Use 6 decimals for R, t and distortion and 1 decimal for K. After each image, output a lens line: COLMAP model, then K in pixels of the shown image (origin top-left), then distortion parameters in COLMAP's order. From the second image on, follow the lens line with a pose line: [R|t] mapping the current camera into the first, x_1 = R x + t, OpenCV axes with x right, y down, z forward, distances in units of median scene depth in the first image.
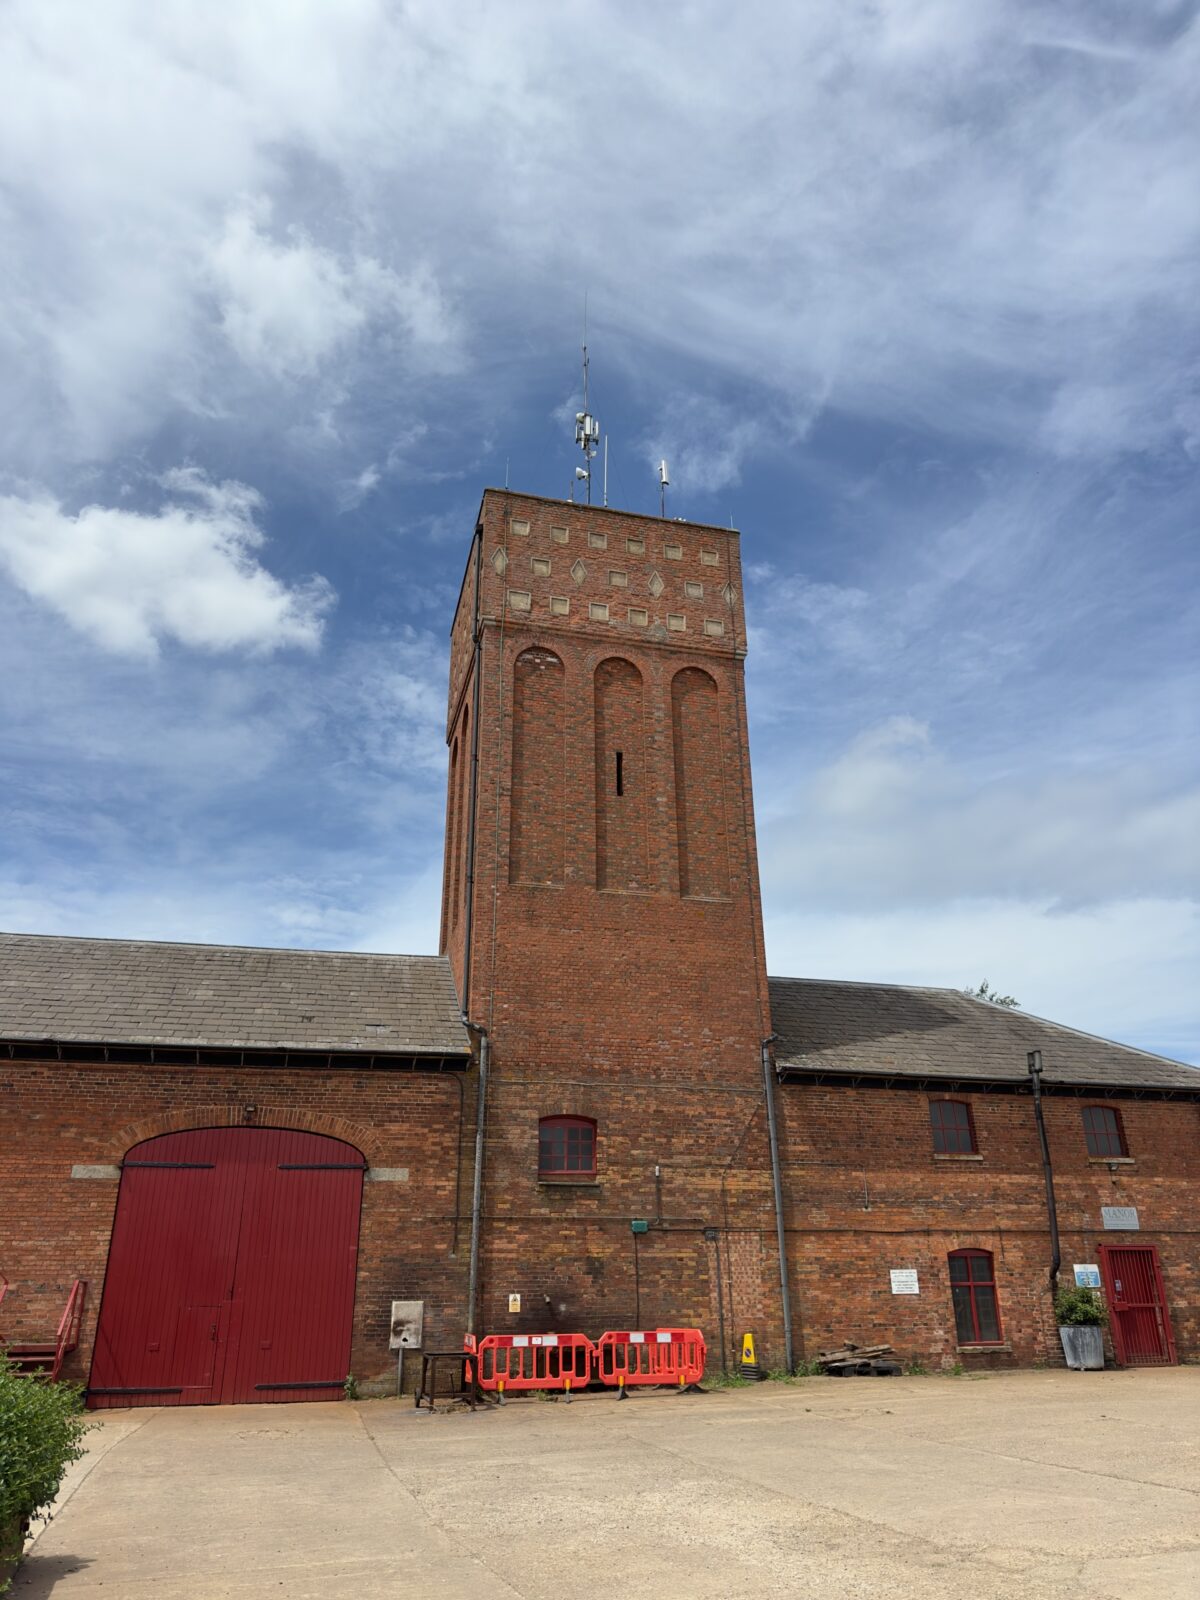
lens RADIAL K [[1102.4, 0, 614.2], [0, 1102.4, 799.8], [0, 0, 1]] dist [0.105792, -0.169998]
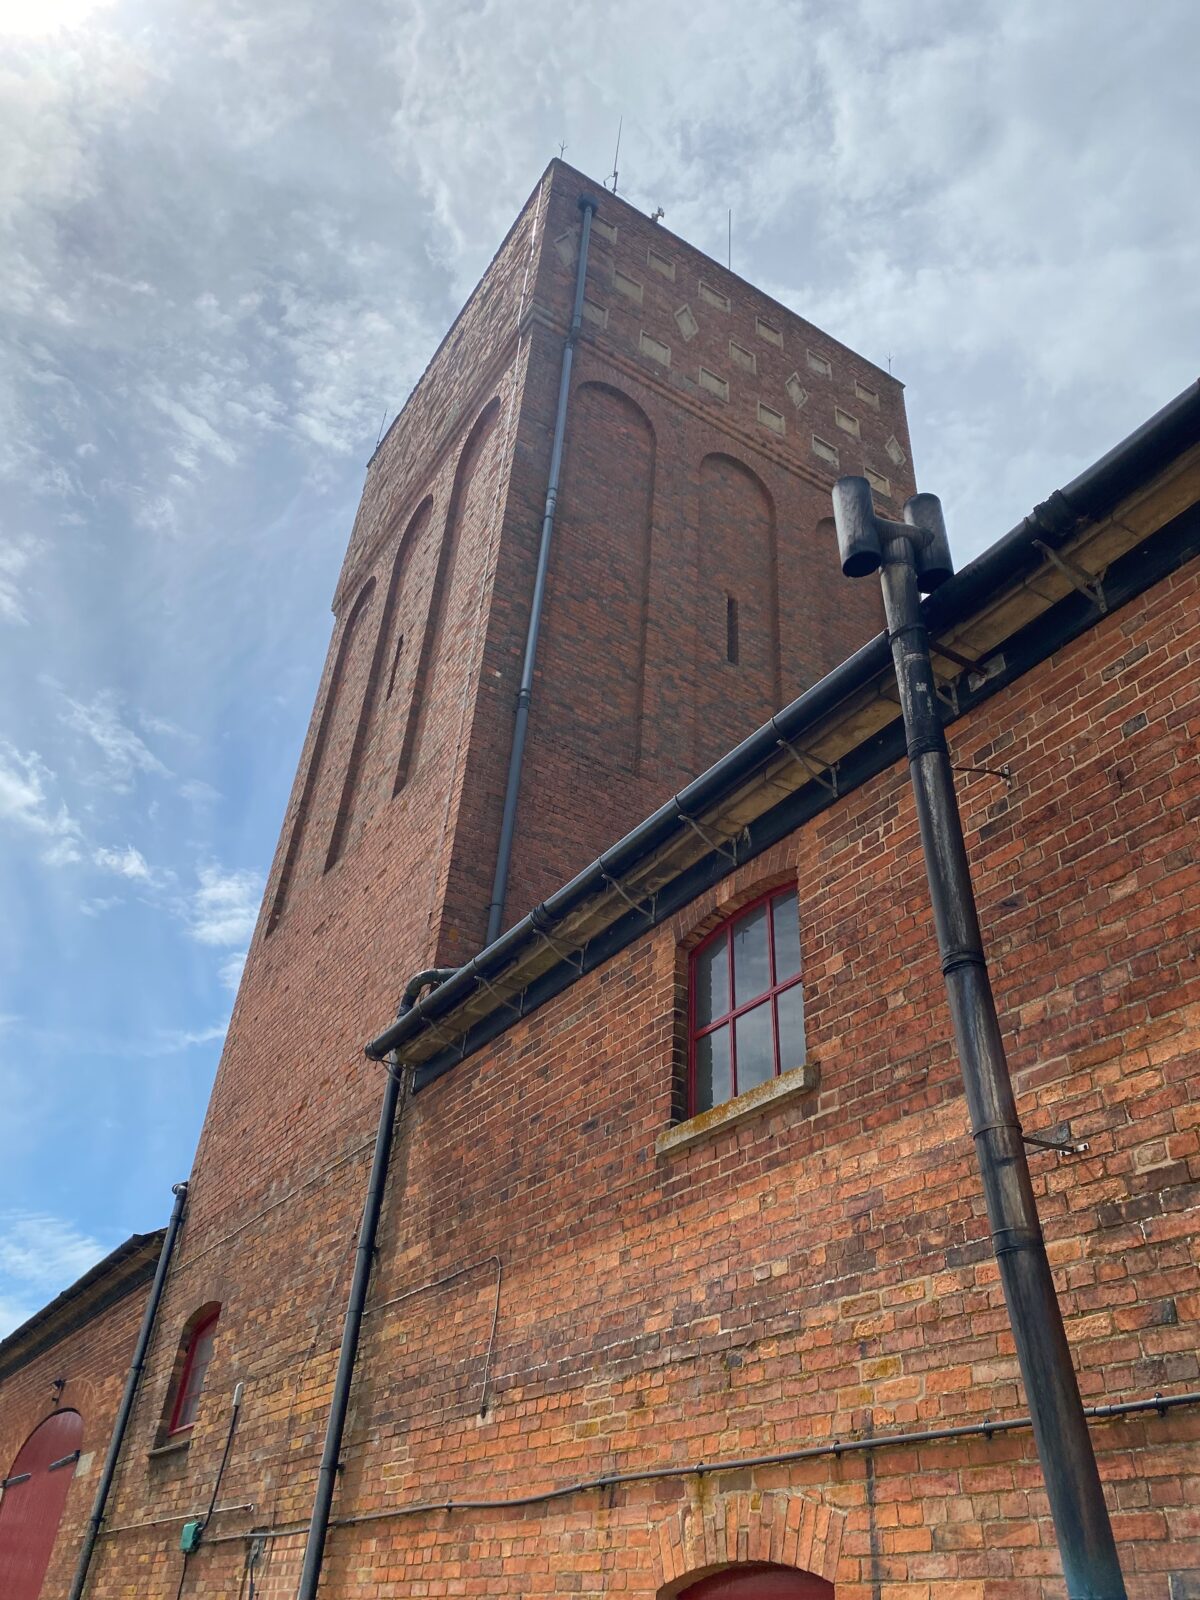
lens RADIAL K [[1224.9, 0, 571.5], [0, 1224.9, 800.6], [0, 0, 1]] dist [0.021308, 0.002162]
pose [[0.269467, -0.536599, -0.799656, 0.559606], [0.327351, 0.831965, -0.447969, 0.388748], [0.905665, -0.141055, 0.399843, 0.936452]]
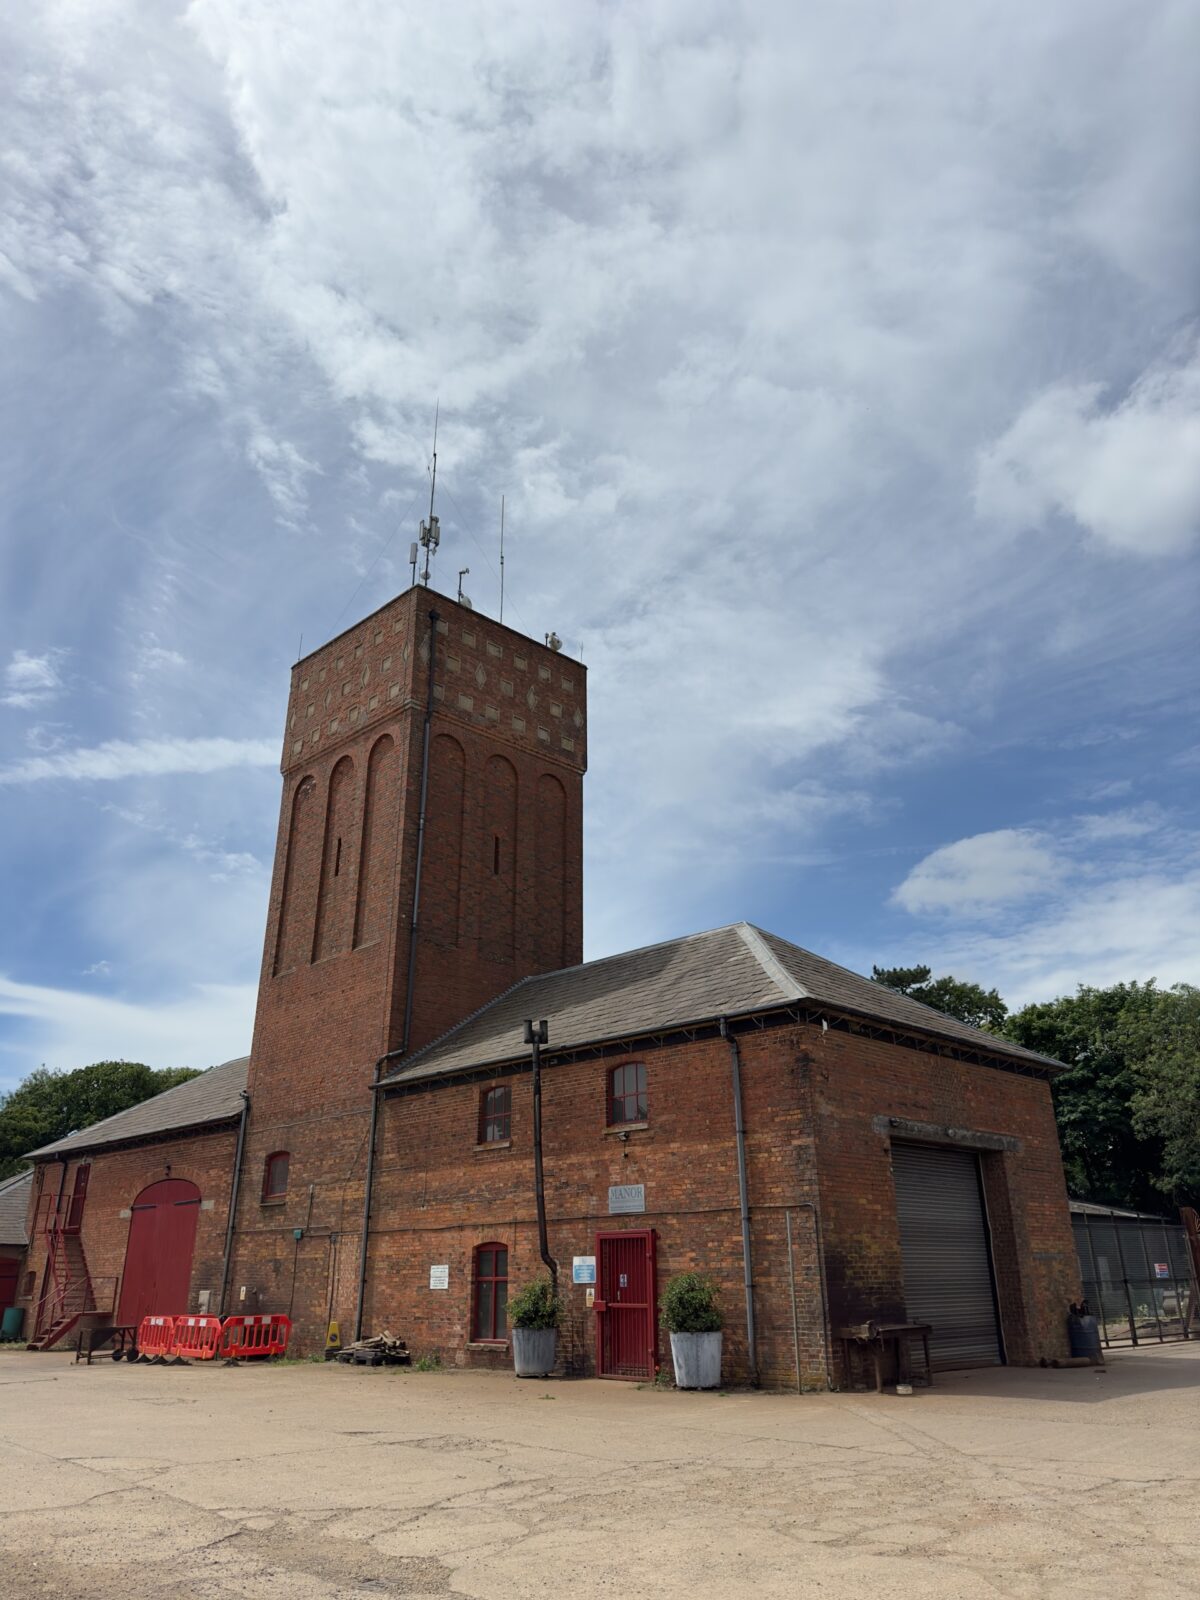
lens RADIAL K [[1102.4, 0, 614.2], [0, 1102.4, 799.8], [0, 0, 1]] dist [0.105792, -0.169998]
pose [[0.495495, -0.330167, -0.803414, 1.306126], [0.364516, 0.918593, -0.152690, 0.243444], [0.788424, -0.217200, 0.575509, 0.631074]]
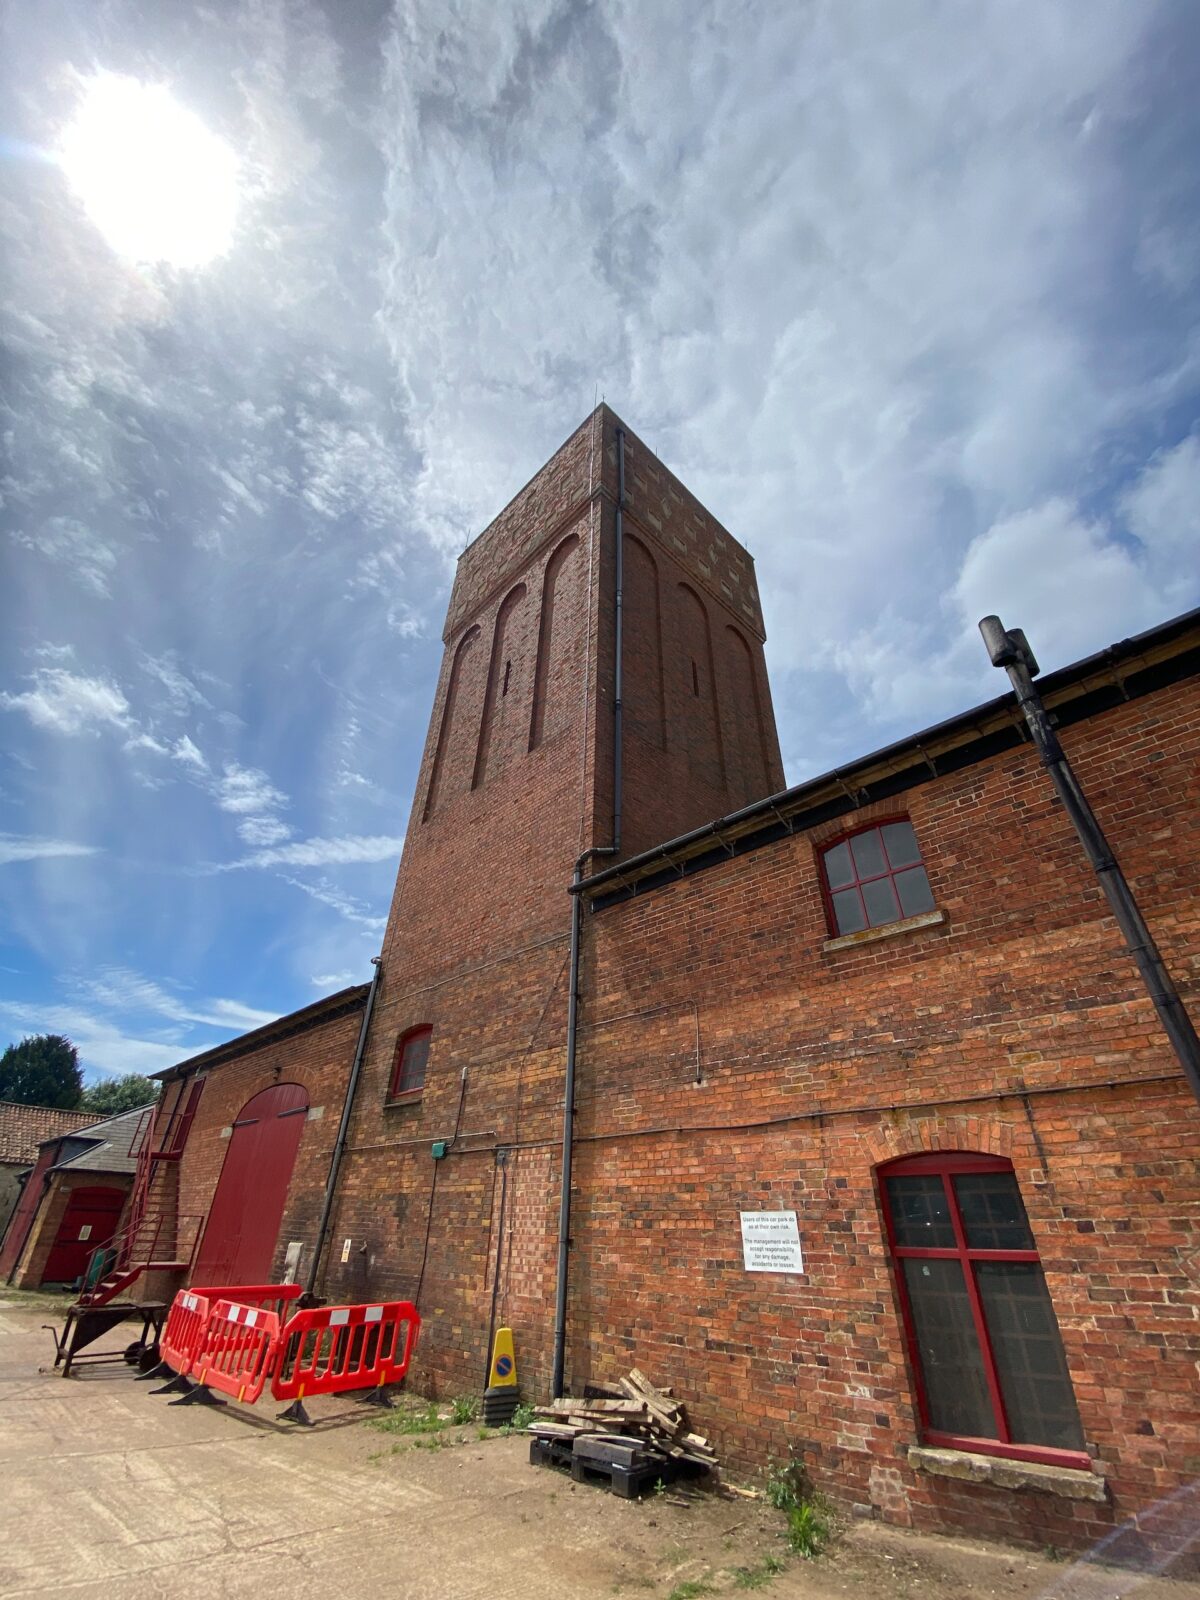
lens RADIAL K [[645.6, 0, 605.4], [0, 645.6, 800.2], [0, 0, 1]] dist [0.030567, -0.025442]
pose [[0.478505, -0.460931, -0.747379, 0.499035], [0.346661, 0.881172, -0.321498, 0.337278], [0.806759, -0.105249, 0.581432, 0.816806]]
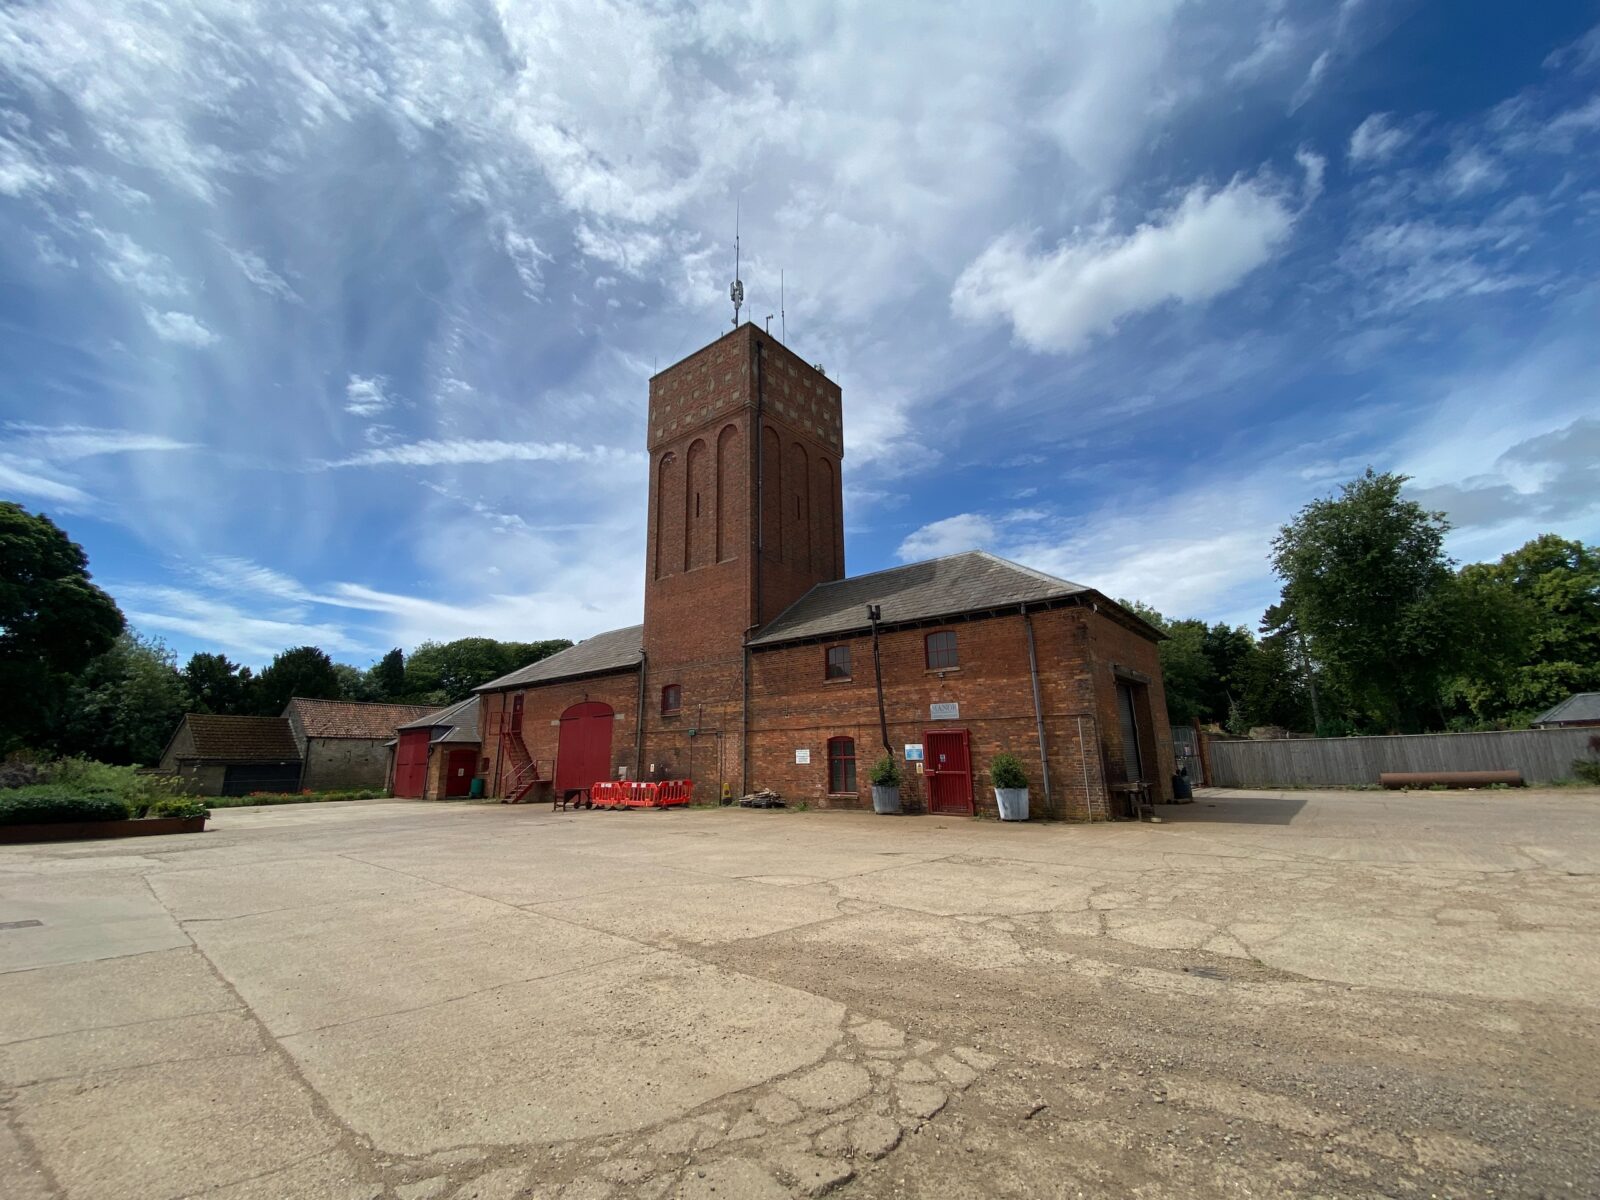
lens RADIAL K [[637.2, 0, 806.1], [0, 637.2, 595.6], [0, 0, 1]] dist [0.072748, -0.000130]
pose [[0.581748, -0.191696, -0.790457, 1.075289], [0.349273, 0.936543, 0.029928, 0.174366], [0.734560, -0.293496, 0.611786, 0.481529]]
